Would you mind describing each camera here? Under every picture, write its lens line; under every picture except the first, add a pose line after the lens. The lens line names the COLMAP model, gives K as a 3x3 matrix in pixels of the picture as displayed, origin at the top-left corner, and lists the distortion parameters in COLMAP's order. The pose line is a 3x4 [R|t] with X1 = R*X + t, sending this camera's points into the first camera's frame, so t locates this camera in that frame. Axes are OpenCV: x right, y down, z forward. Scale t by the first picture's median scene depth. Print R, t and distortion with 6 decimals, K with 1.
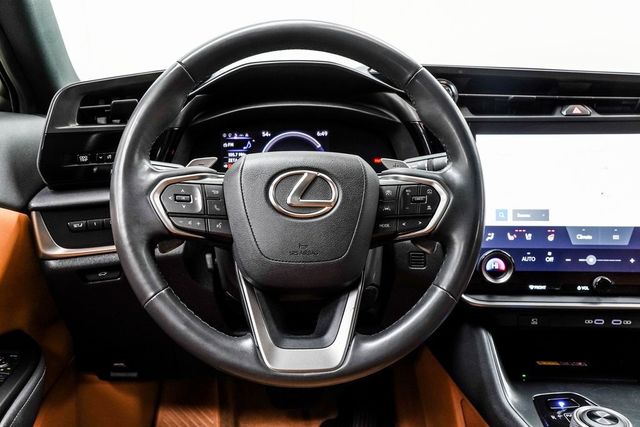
lens RADIAL K [[630.7, 0, 320.0], [0, 630.7, 213.5], [0, 0, 1]] dist [0.013558, 0.030854]
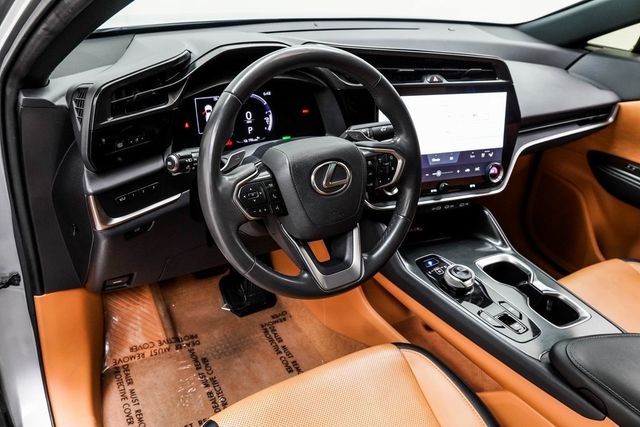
lens RADIAL K [[541.6, 0, 320.0], [0, 541.6, 213.5], [0, 0, 1]] dist [-0.108024, 0.153308]
pose [[0.897584, -0.139293, 0.418259, -0.441546], [0.006052, 0.952574, 0.304248, -0.252534], [-0.440802, -0.270557, 0.855858, -0.080826]]
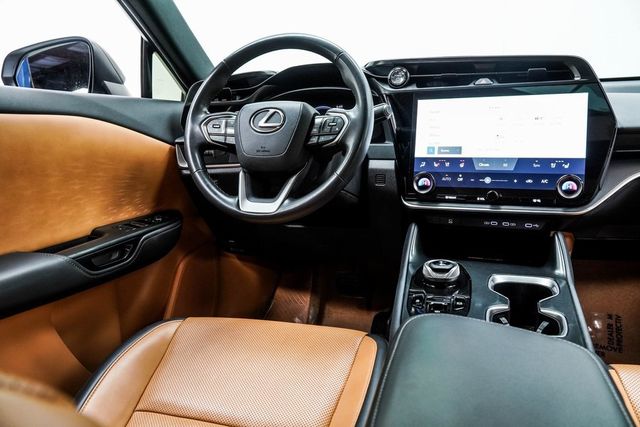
lens RADIAL K [[476.0, 0, 320.0], [0, 476.0, 213.5], [0, 0, 1]] dist [-0.130808, 0.092362]
pose [[0.915360, 0.046443, -0.399948, 0.511747], [-0.056157, 0.998342, -0.012597, 0.187190], [0.398700, 0.033991, 0.916451, -0.156419]]
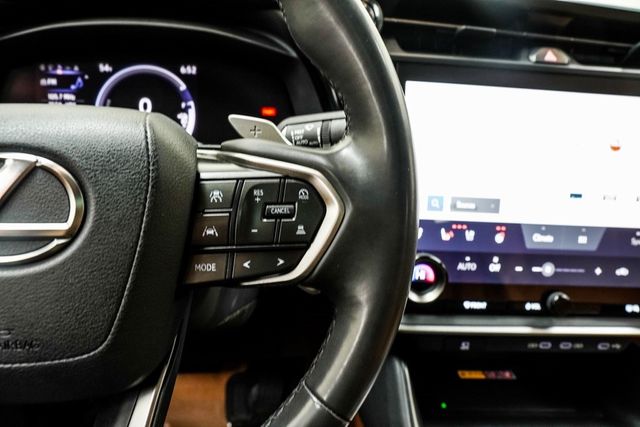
lens RADIAL K [[476.0, 0, 320.0], [0, 476.0, 213.5], [0, 0, 1]] dist [-0.130808, 0.092362]
pose [[0.996318, 0.030109, 0.080273, 0.122710], [-0.041921, 0.987828, 0.149795, -0.058948], [-0.074786, -0.152609, 0.985453, 0.505721]]
